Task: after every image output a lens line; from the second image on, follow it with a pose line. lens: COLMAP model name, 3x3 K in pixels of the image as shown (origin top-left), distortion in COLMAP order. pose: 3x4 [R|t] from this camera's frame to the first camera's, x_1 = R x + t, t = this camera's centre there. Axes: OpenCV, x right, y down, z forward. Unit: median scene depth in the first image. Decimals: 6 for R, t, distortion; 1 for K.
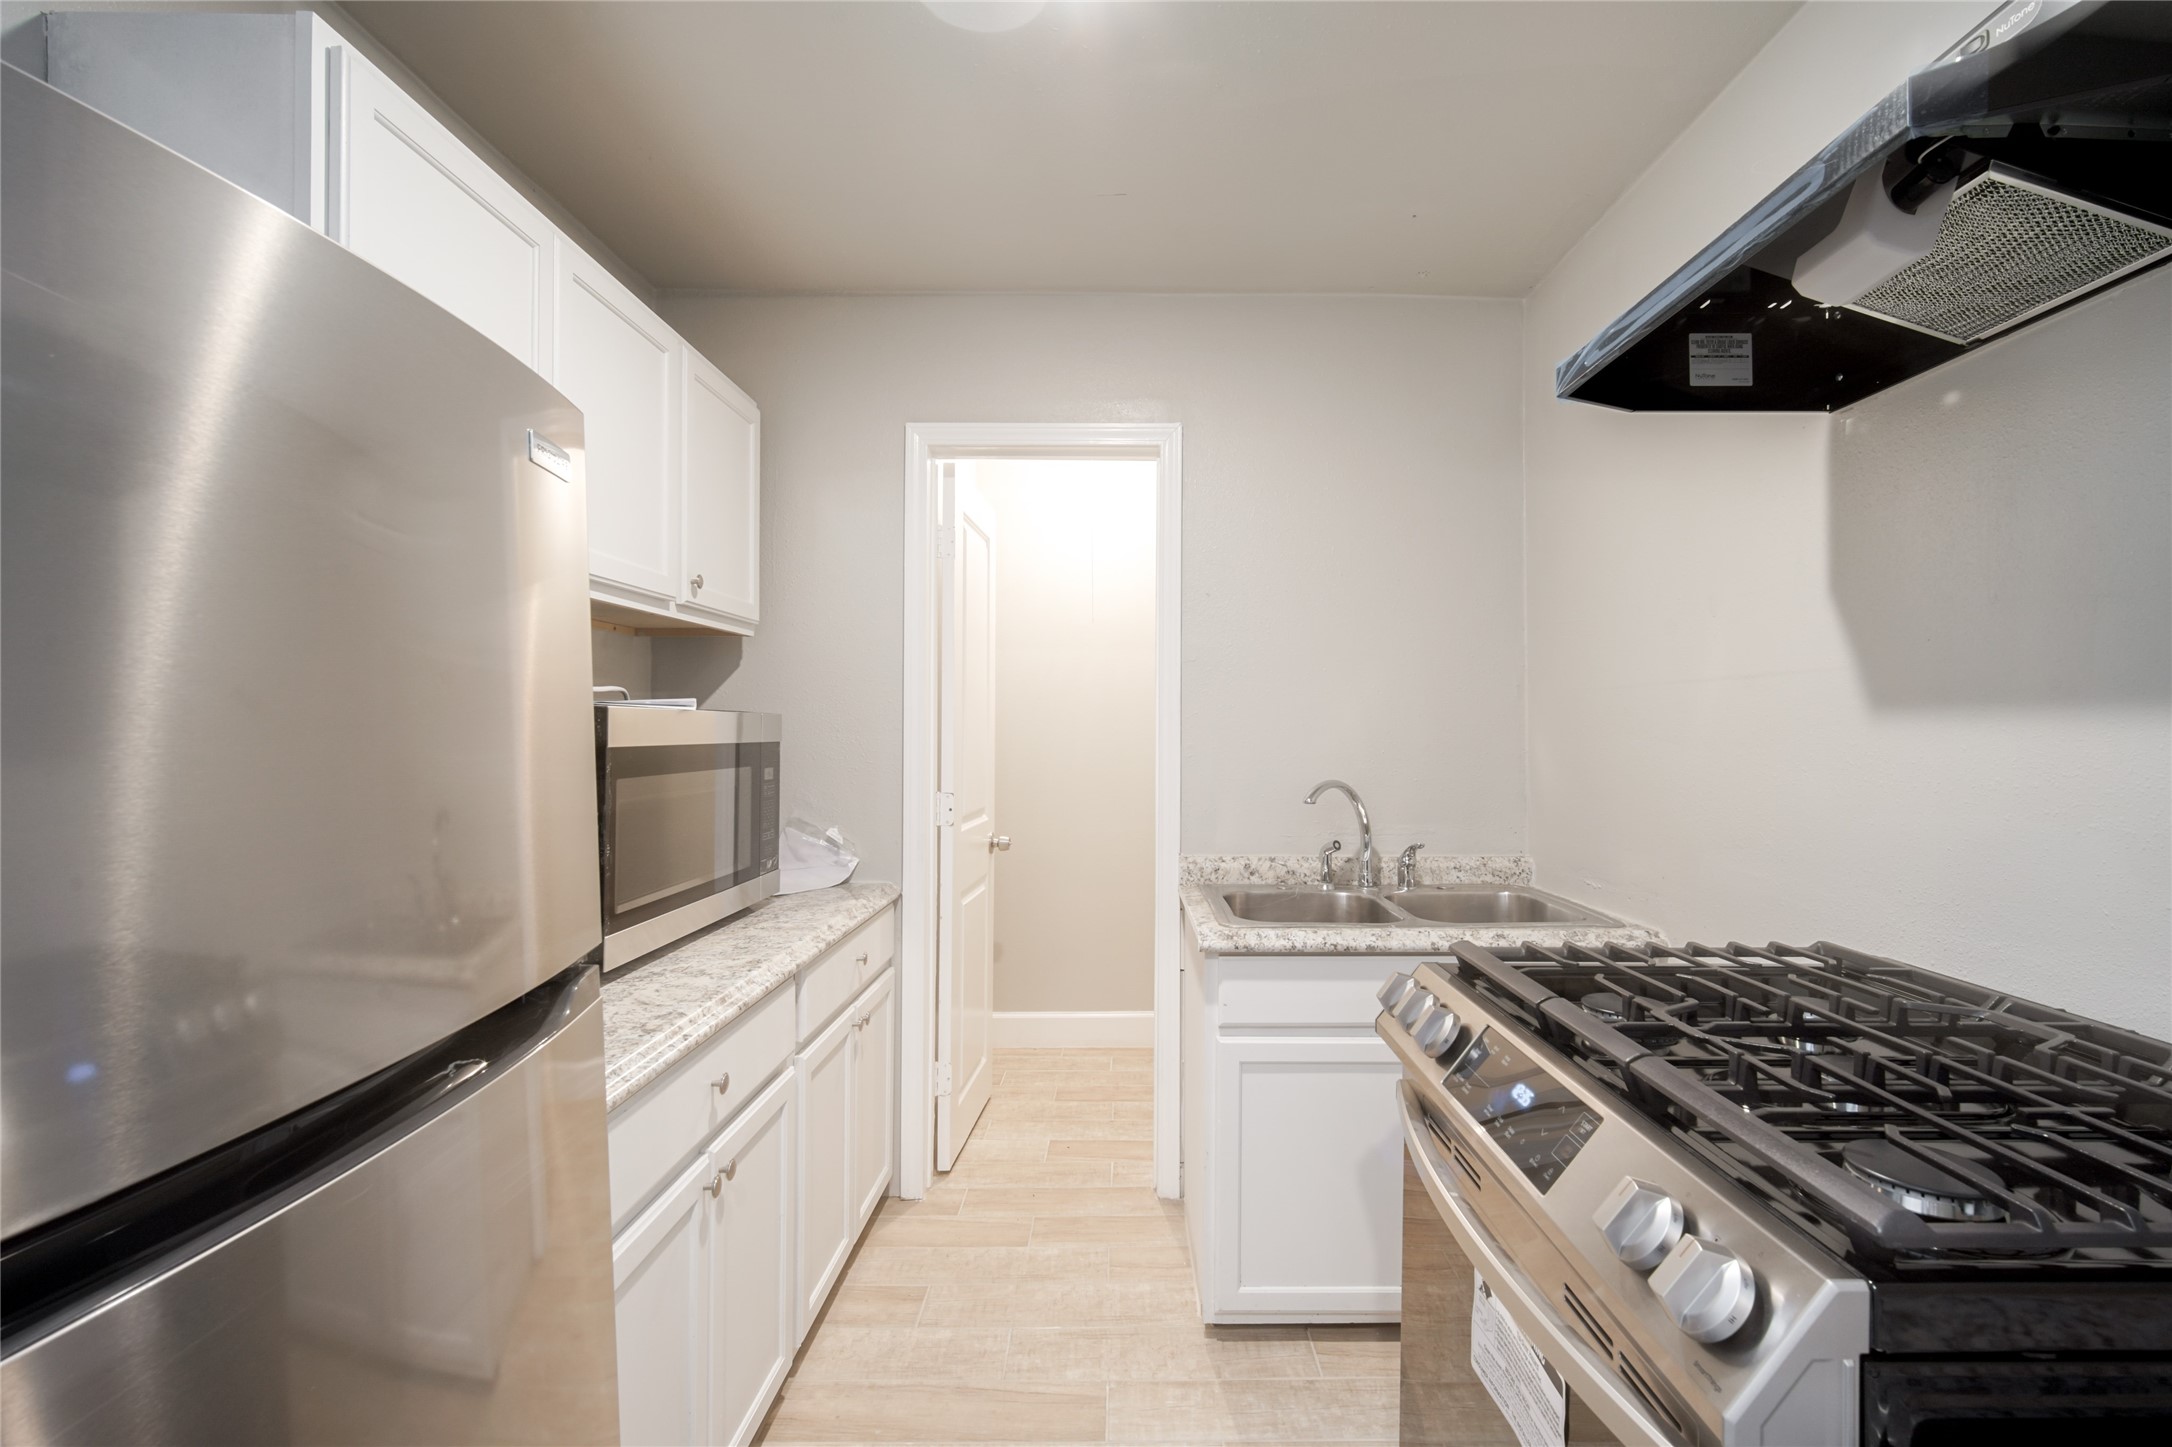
lens RADIAL K [[970.9, 0, 1136.3], [0, 970.9, 713.8], [0, 0, 1]] dist [-0.007862, 0.002437]
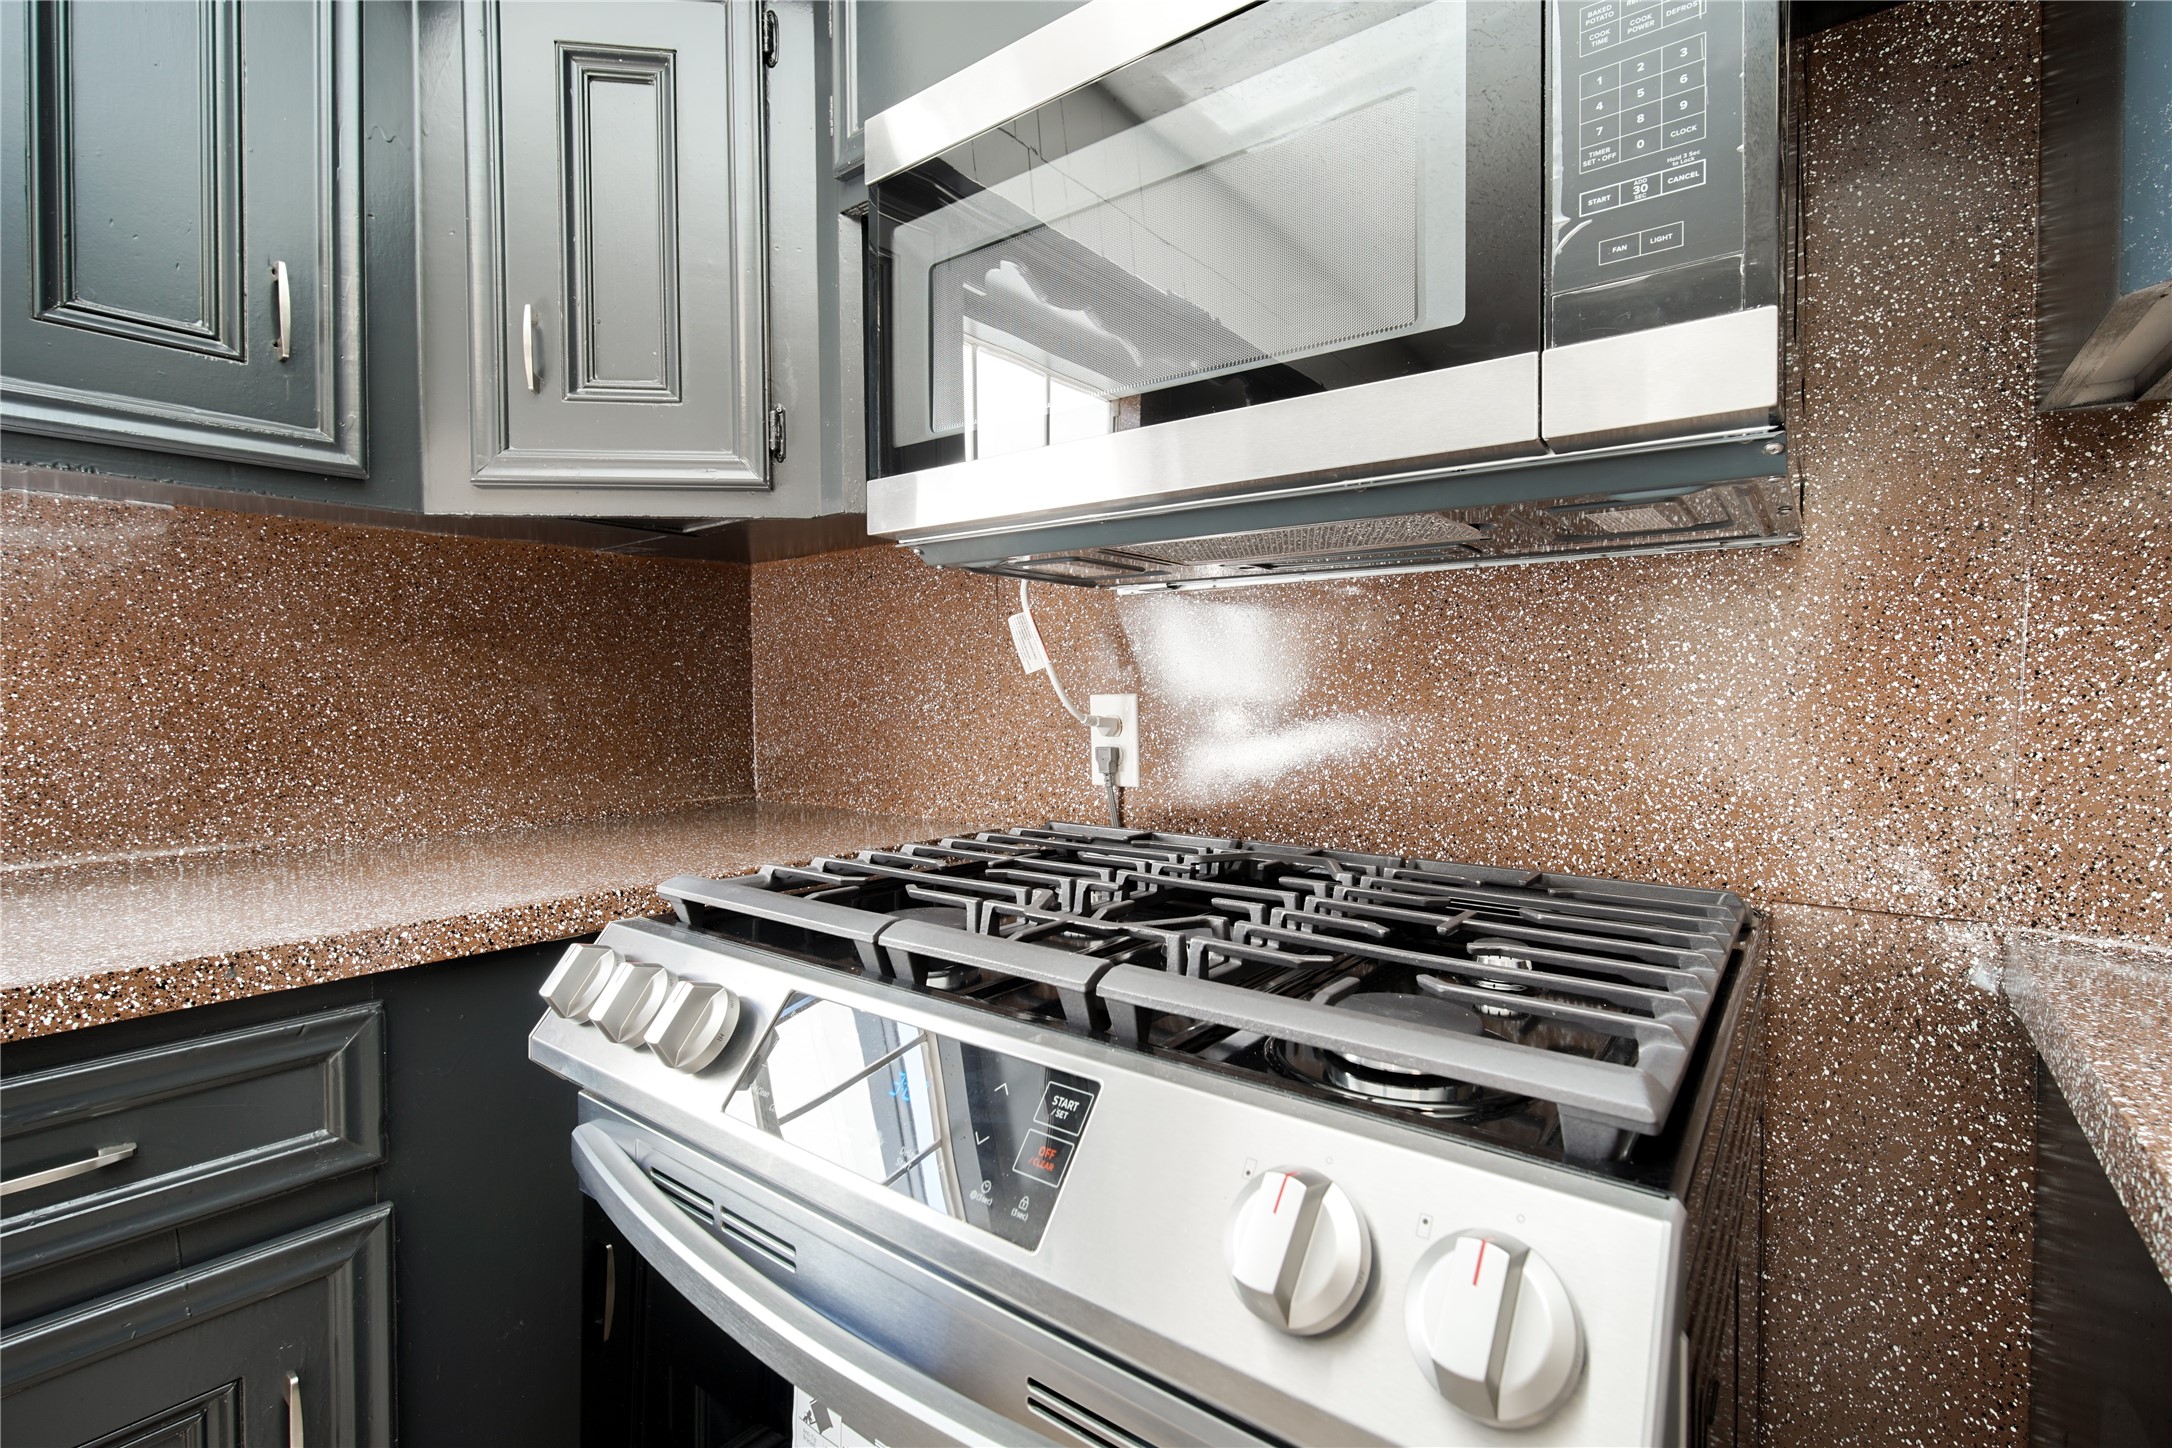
lens RADIAL K [[970.9, 0, 1099.4], [0, 970.9, 728.7], [0, 0, 1]] dist [-0.007862, 0.002437]
pose [[0.616588, -0.036098, 0.786458, 0.004225], [-0.001121, 0.998907, 0.046728, 0.084376], [-0.787285, -0.029693, 0.615874, 0.320758]]
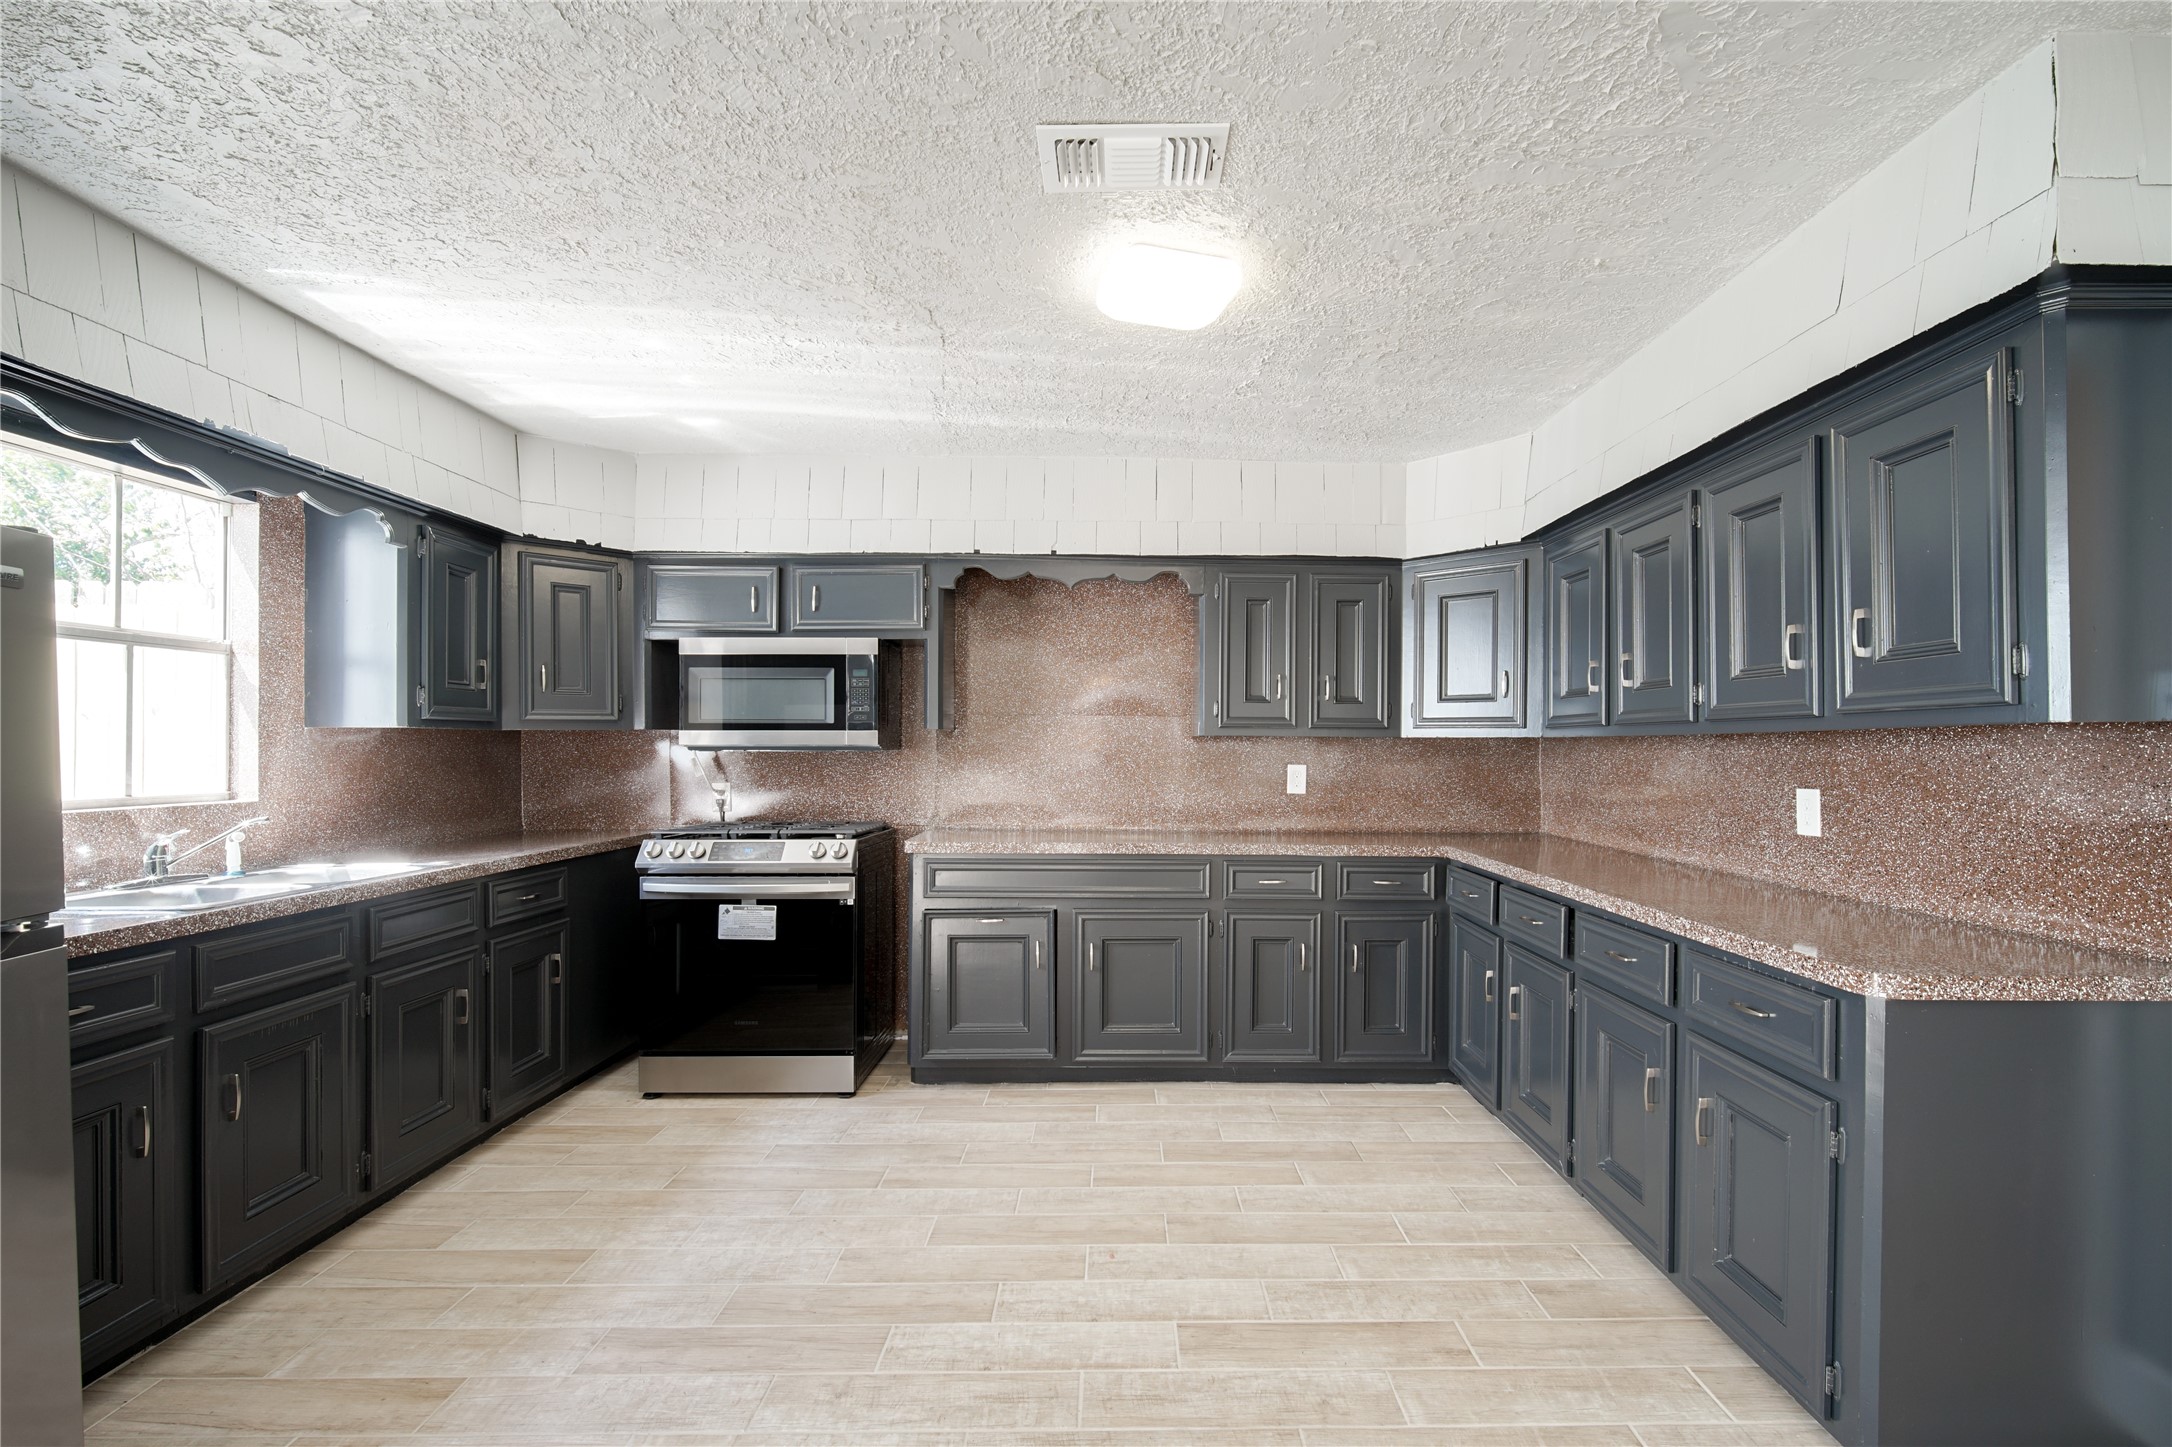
lens RADIAL K [[970.9, 0, 1138.2], [0, 970.9, 743.2], [0, 0, 1]] dist [-0.007862, 0.002437]
pose [[0.000139, -0.003986, 0.999992, -1.844003], [-0.006557, 0.999971, 0.003987, -0.023562], [-0.999978, -0.006558, 0.000113, -0.257799]]
